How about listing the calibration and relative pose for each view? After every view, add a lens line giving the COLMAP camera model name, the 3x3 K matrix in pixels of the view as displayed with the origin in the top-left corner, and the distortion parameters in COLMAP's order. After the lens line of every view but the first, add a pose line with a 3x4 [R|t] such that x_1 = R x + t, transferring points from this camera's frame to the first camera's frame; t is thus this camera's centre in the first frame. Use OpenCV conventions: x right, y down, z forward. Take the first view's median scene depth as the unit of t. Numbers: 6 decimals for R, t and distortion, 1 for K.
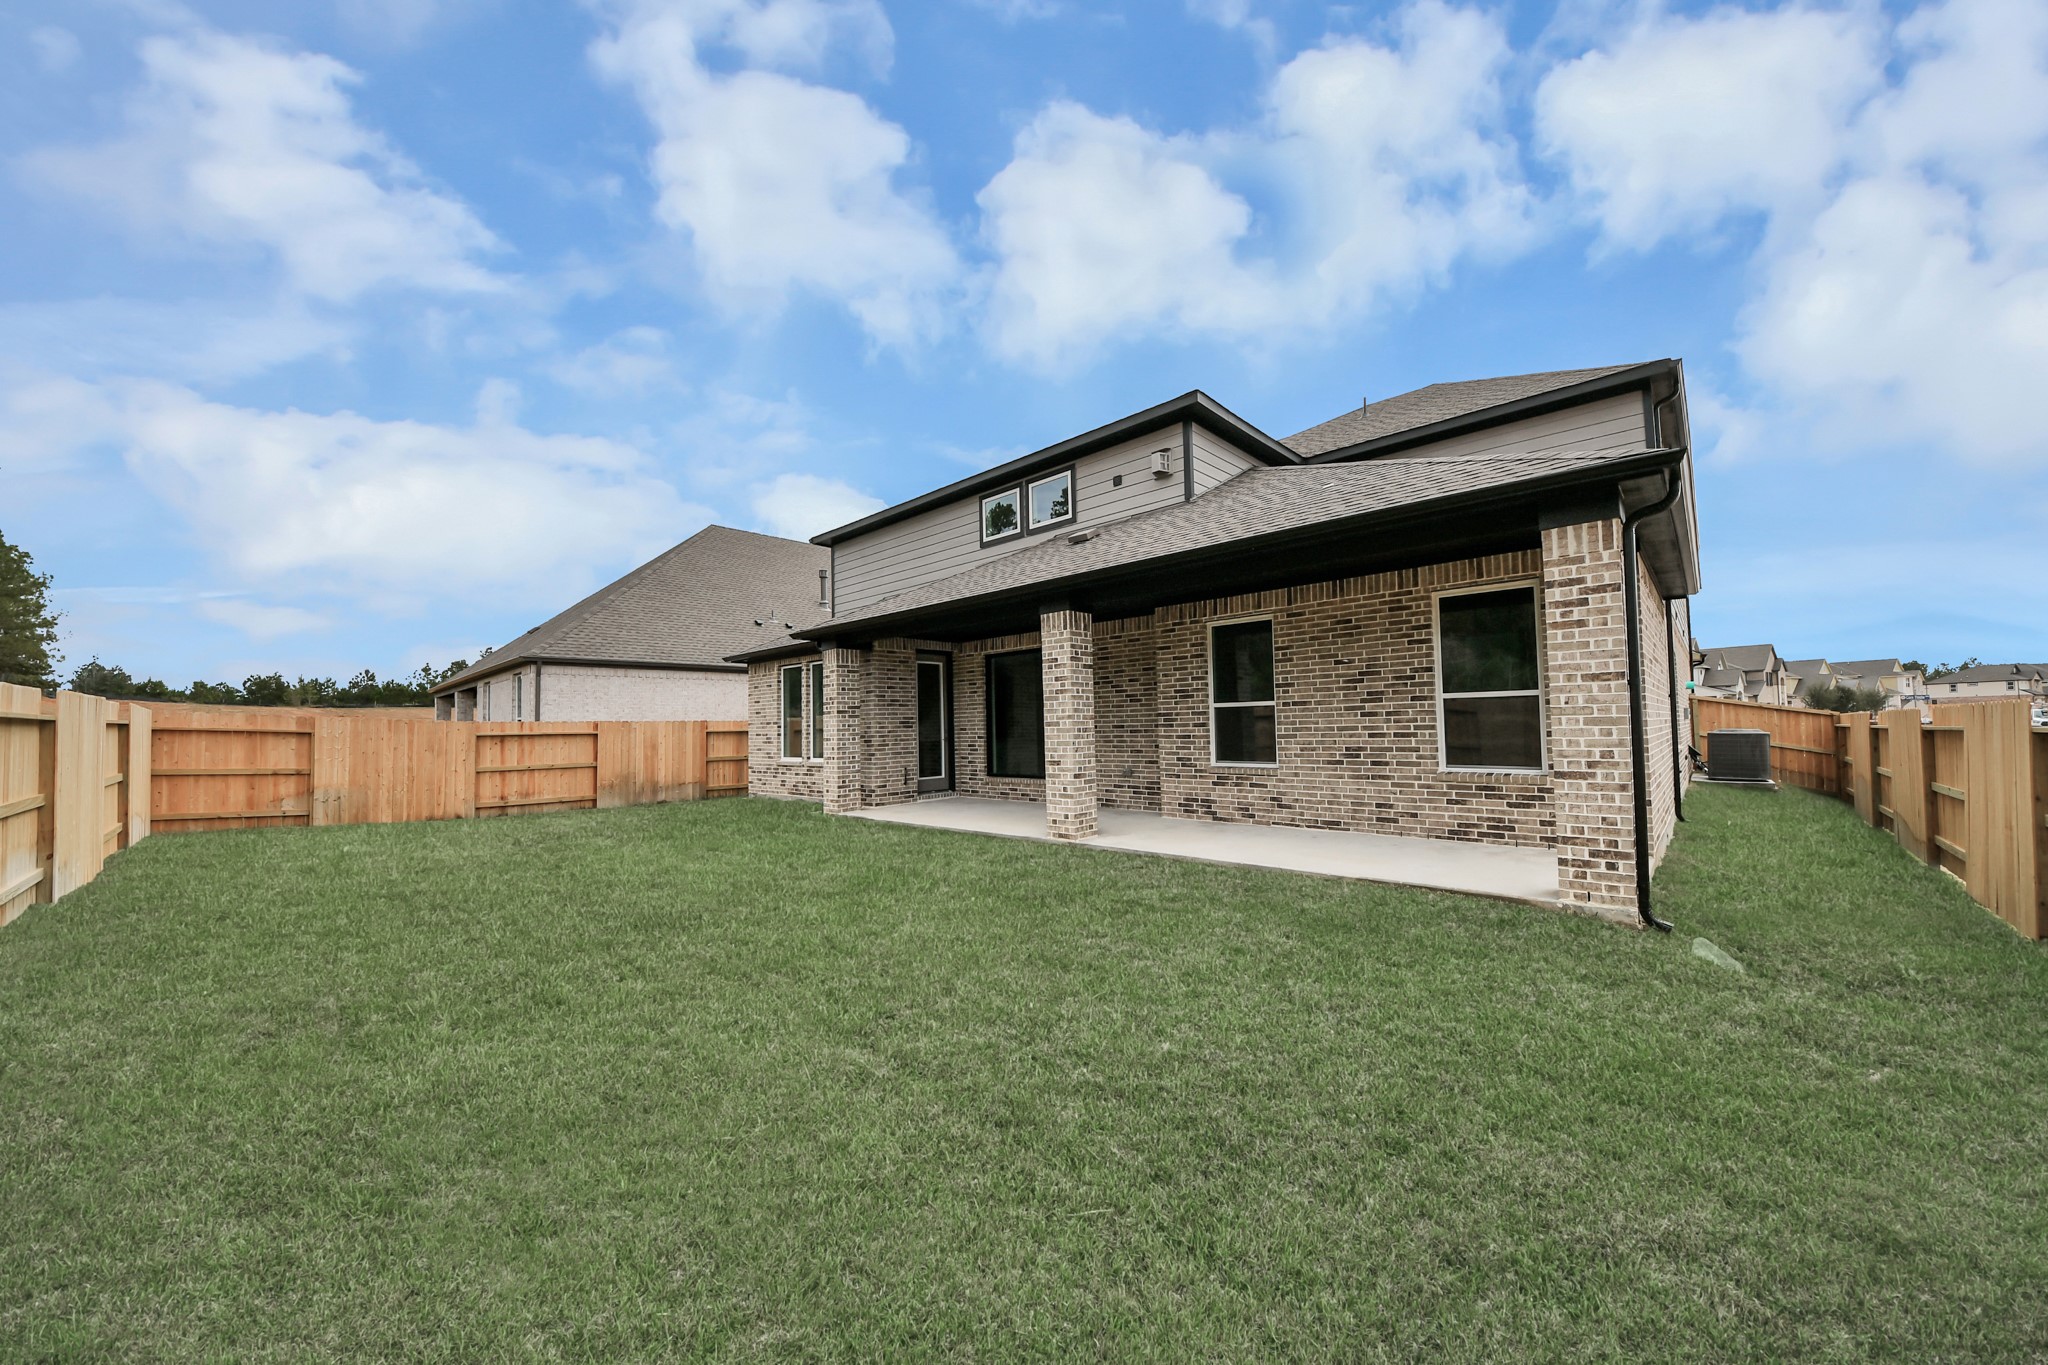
lens RADIAL K [[734.1, 0, 1024.0], [0, 734.1, 682.5], [0, 0, 1]] dist [0.006340, -0.000101]
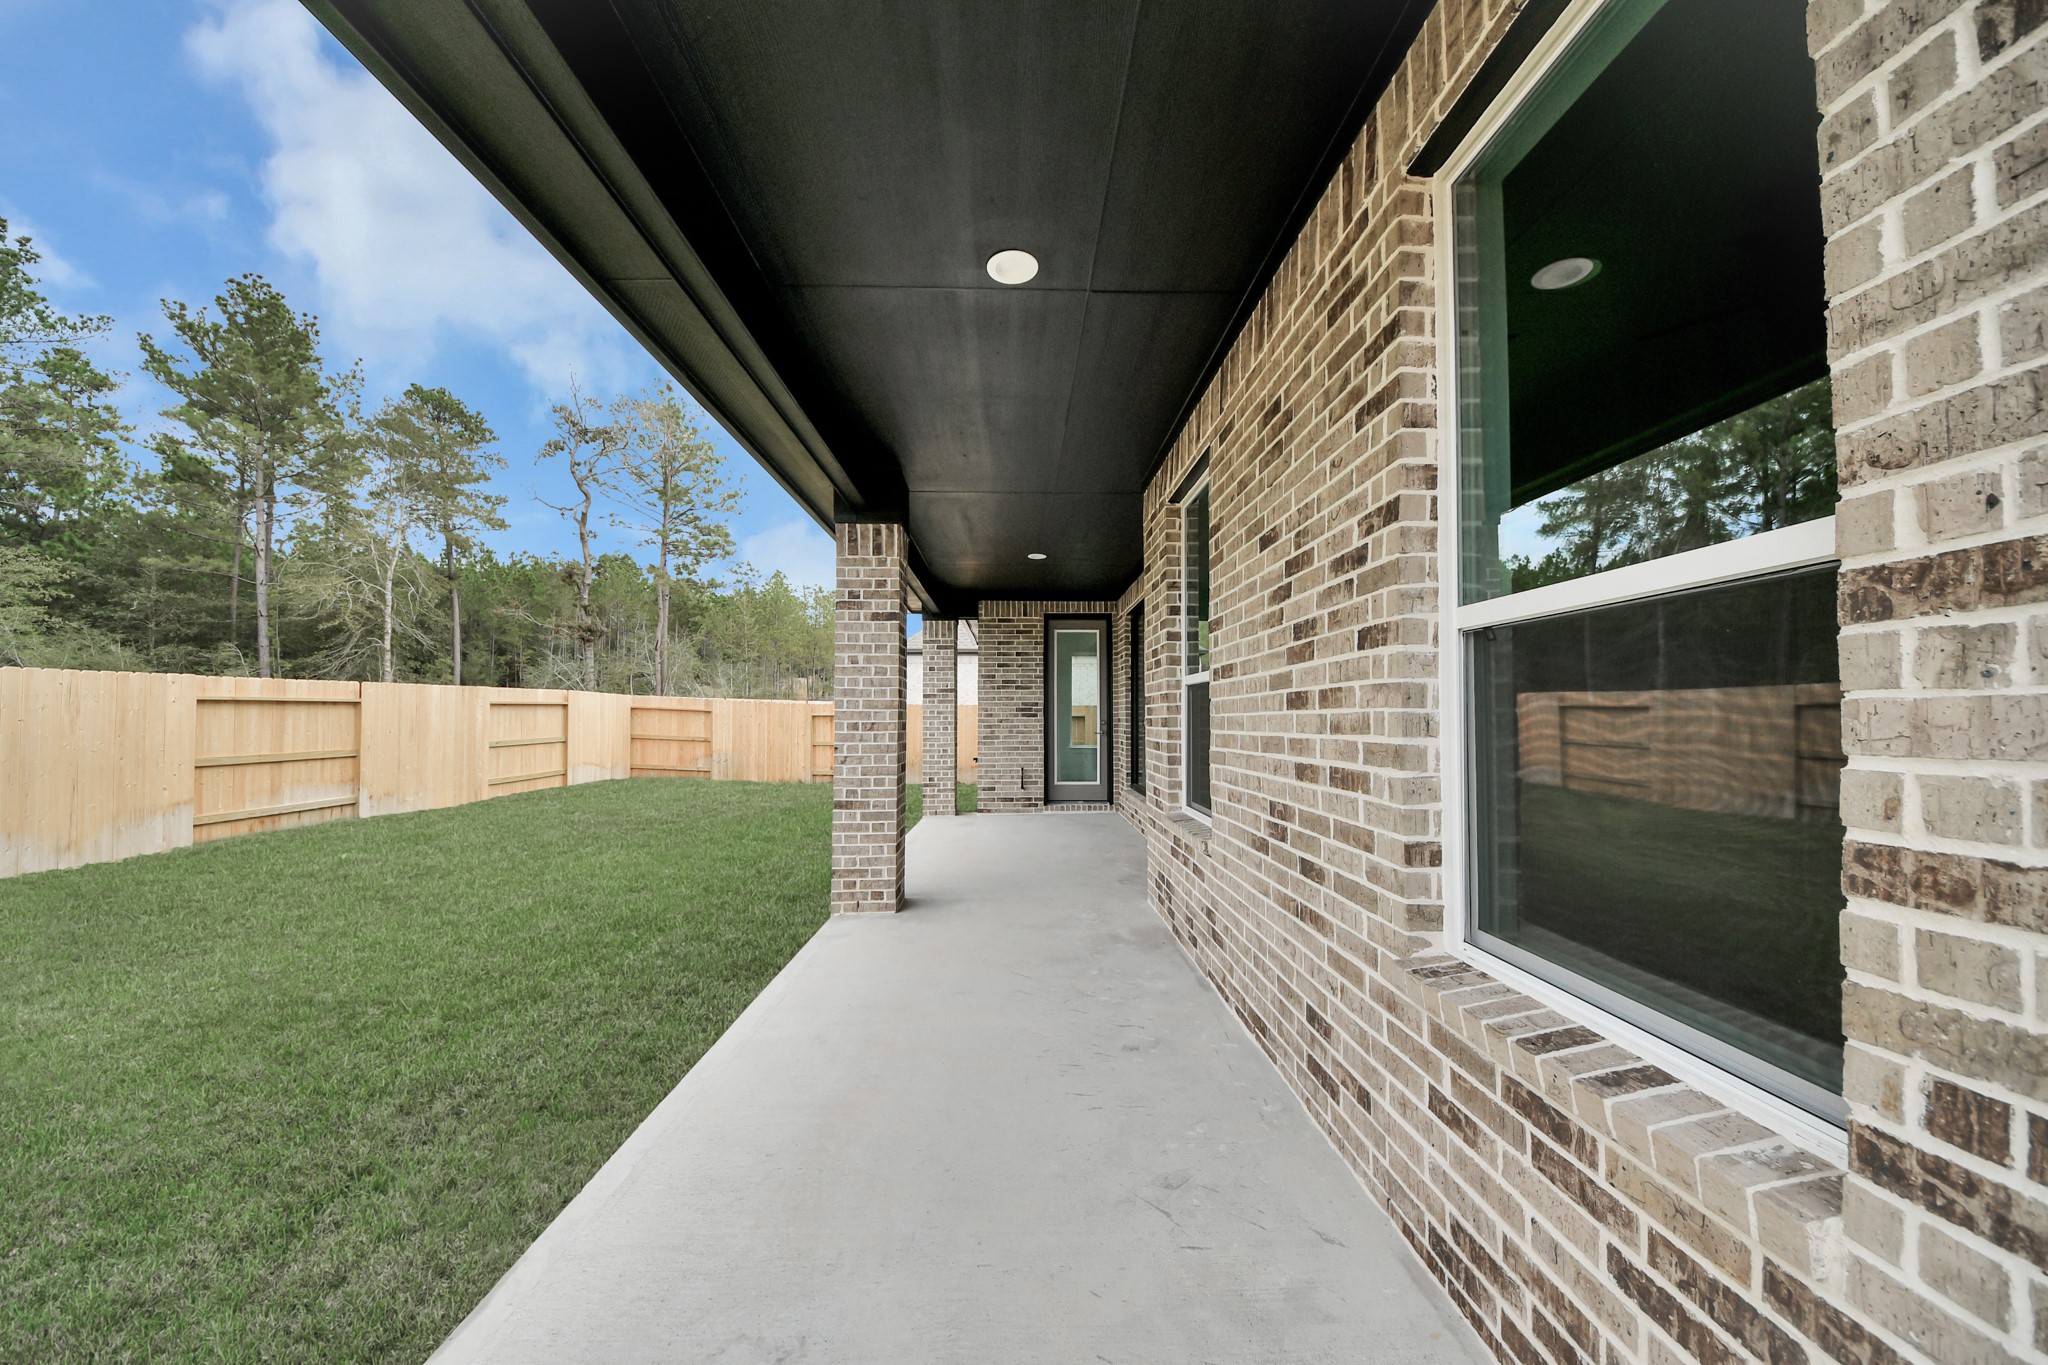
lens RADIAL K [[734.1, 0, 1024.0], [0, 734.1, 682.5], [0, 0, 1]] dist [0.006340, -0.000101]
pose [[0.705452, -0.012742, -0.708643, 0.571351], [0.028561, 0.999537, 0.010460, 0.026876], [0.708182, -0.027619, 0.705490, 0.666427]]
